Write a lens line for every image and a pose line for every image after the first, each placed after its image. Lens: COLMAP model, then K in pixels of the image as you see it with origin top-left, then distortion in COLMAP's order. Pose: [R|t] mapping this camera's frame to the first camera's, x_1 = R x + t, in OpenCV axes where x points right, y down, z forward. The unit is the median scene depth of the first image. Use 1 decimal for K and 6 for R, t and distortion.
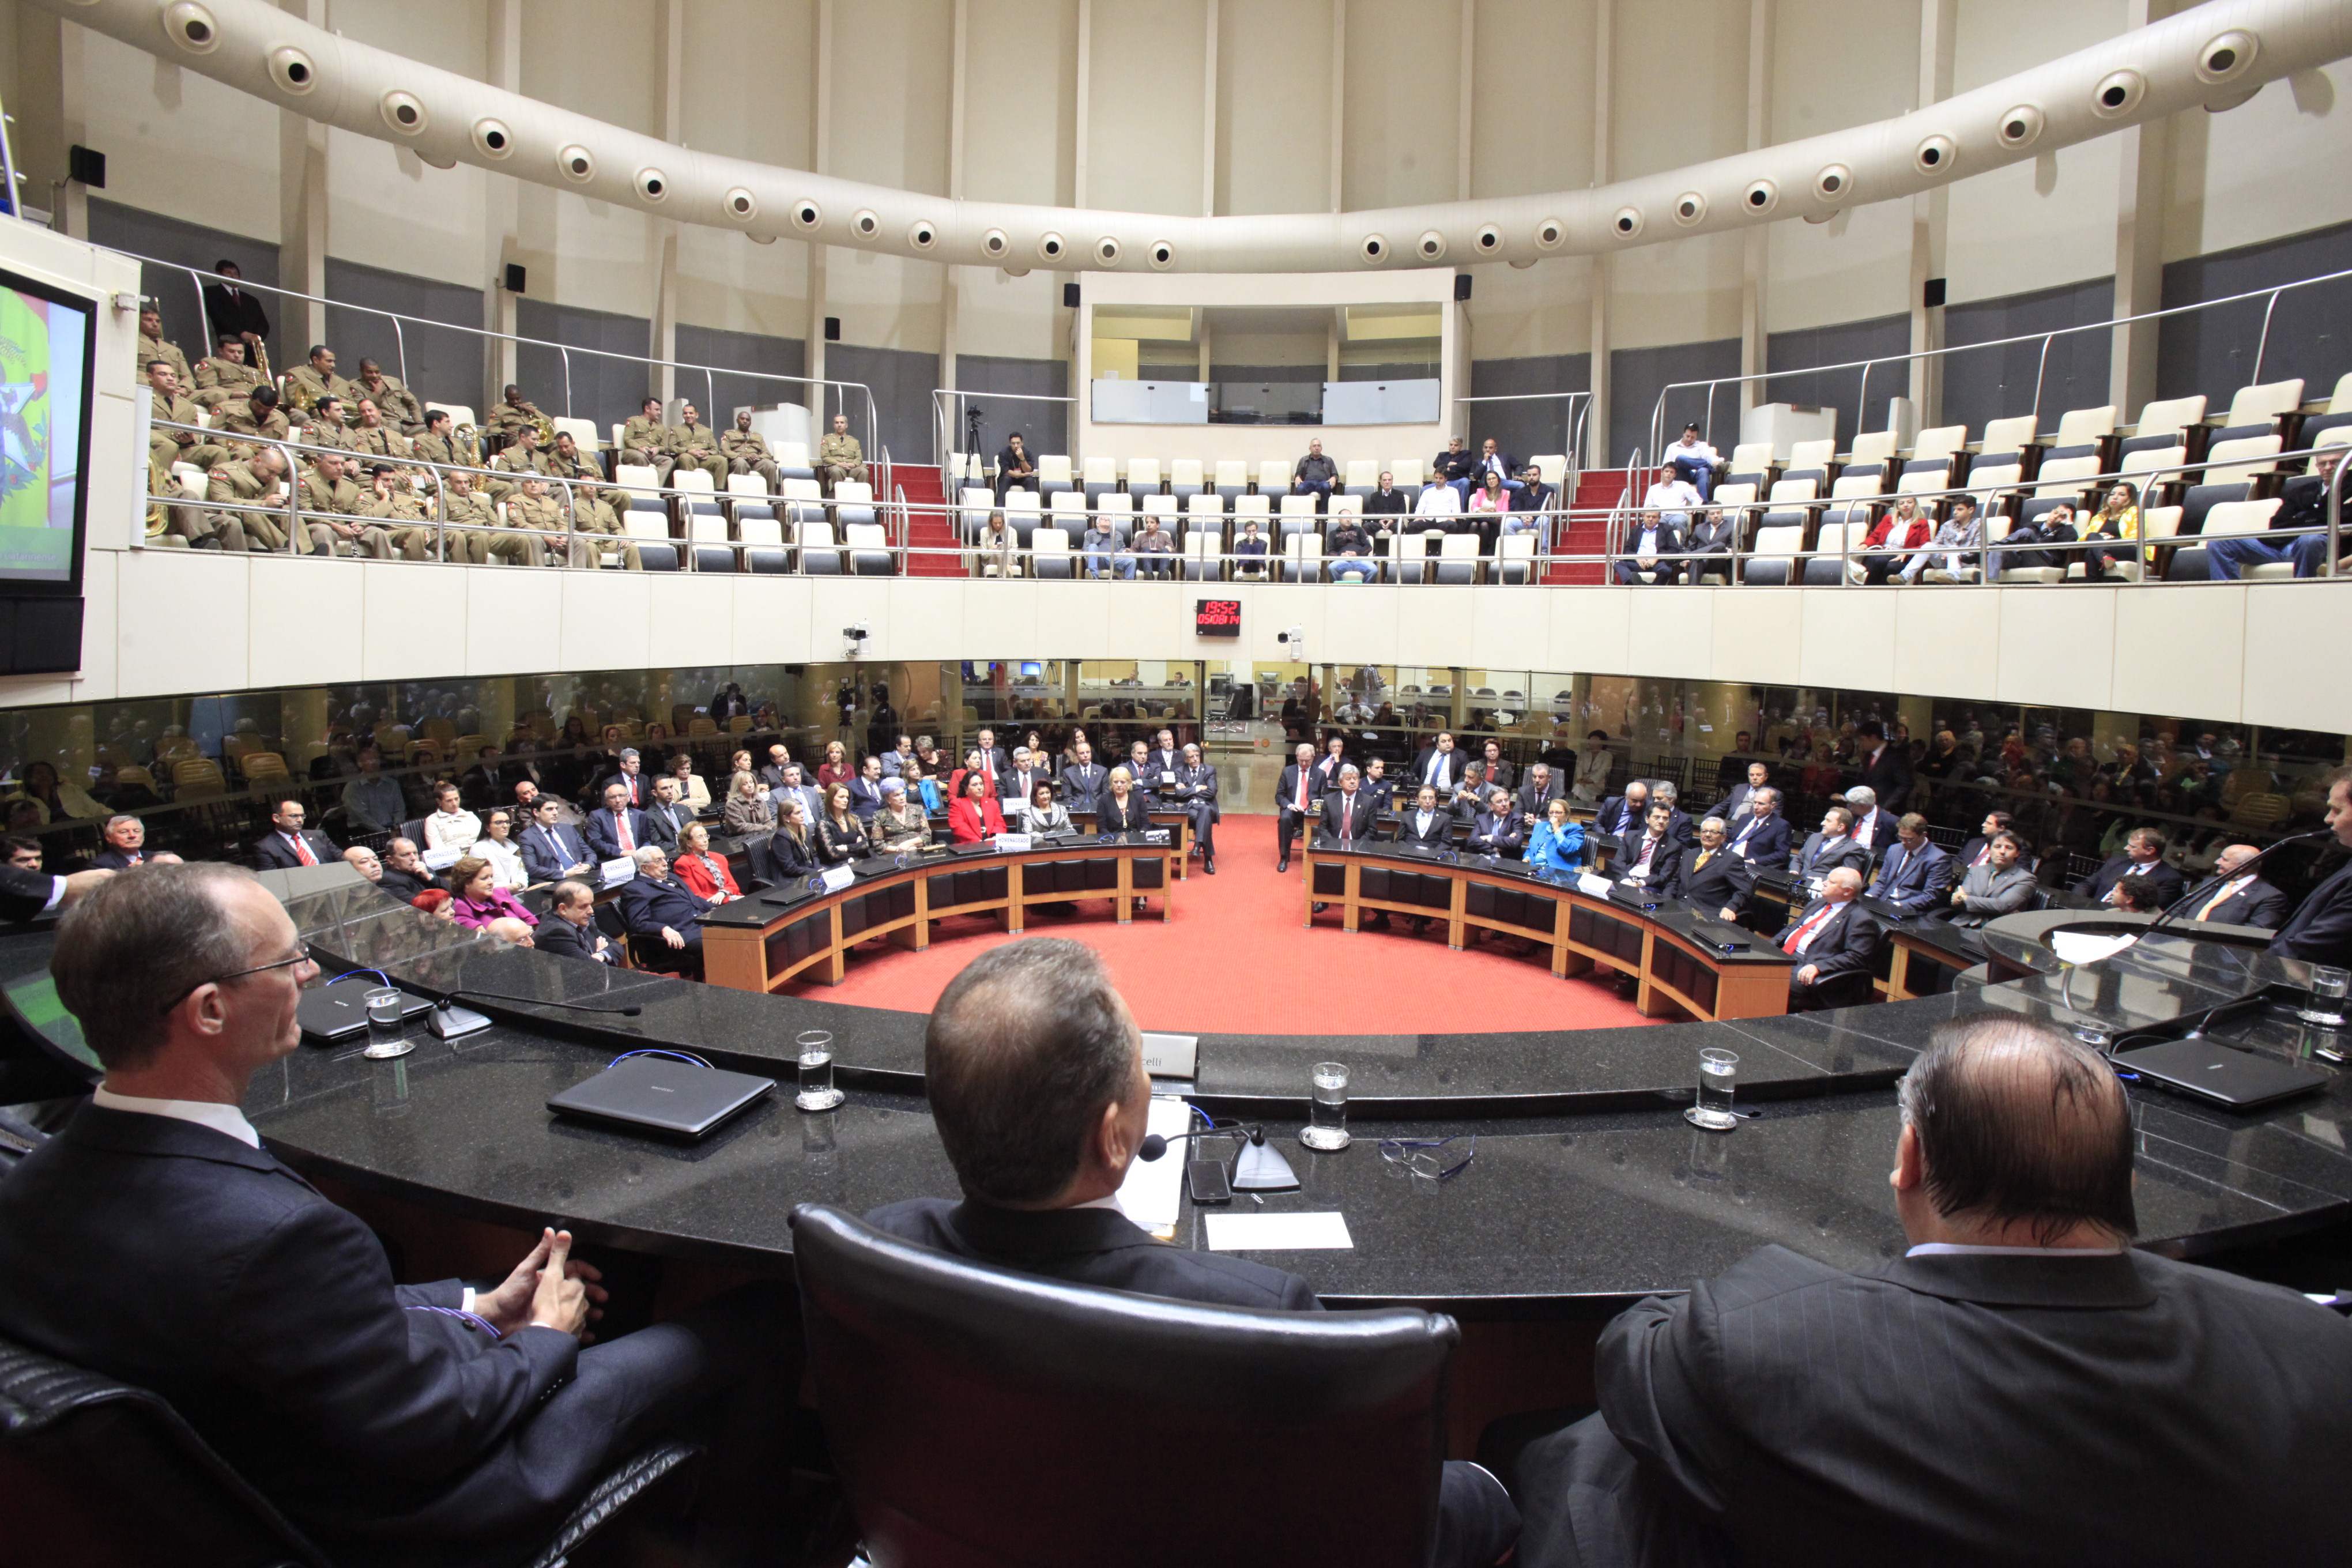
lens RADIAL K [[1115.4, 0, 1194.8], [0, 1115.4, 797.1], [0, 0, 1]] dist [-0.040175, 0.018652]
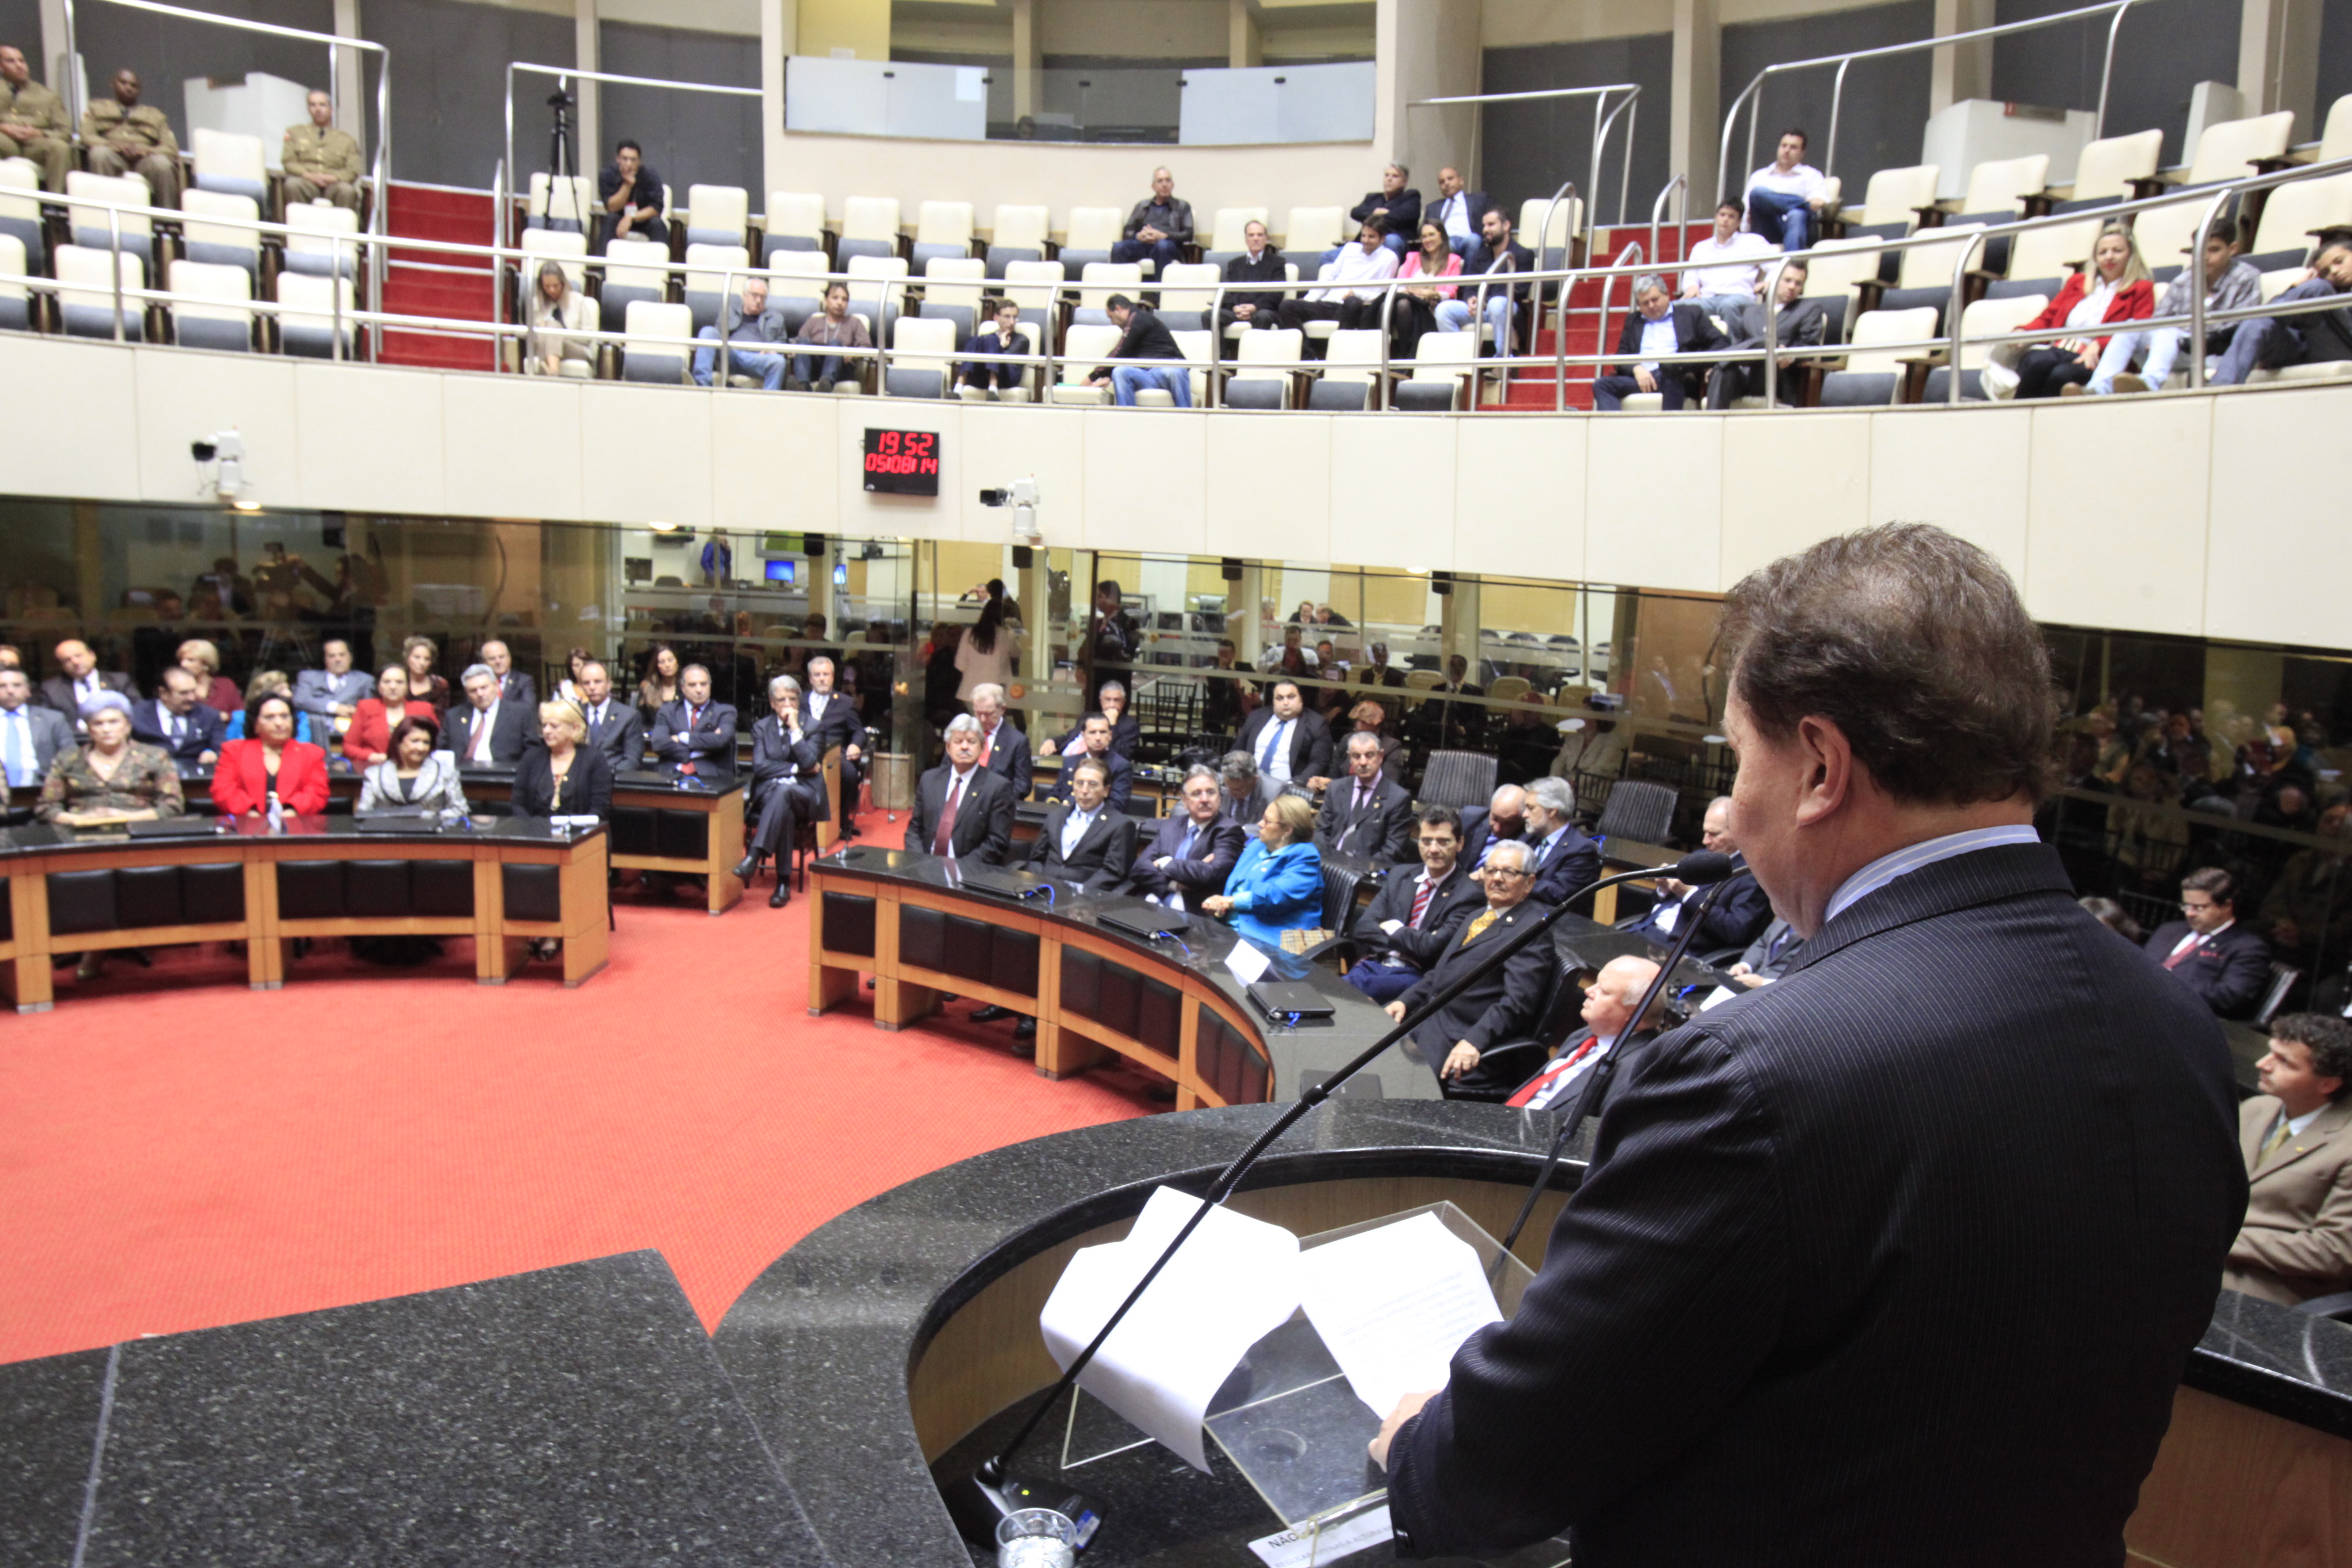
lens RADIAL K [[1677.2, 0, 1227.7], [0, 1677.2, 798.6], [0, 0, 1]] dist [0.002574, 0.019794]
pose [[0.995468, 0.053992, -0.078284, 0.274615], [-0.055165, 0.998394, -0.012896, 0.012129], [0.077462, 0.017156, 0.996848, 0.179826]]
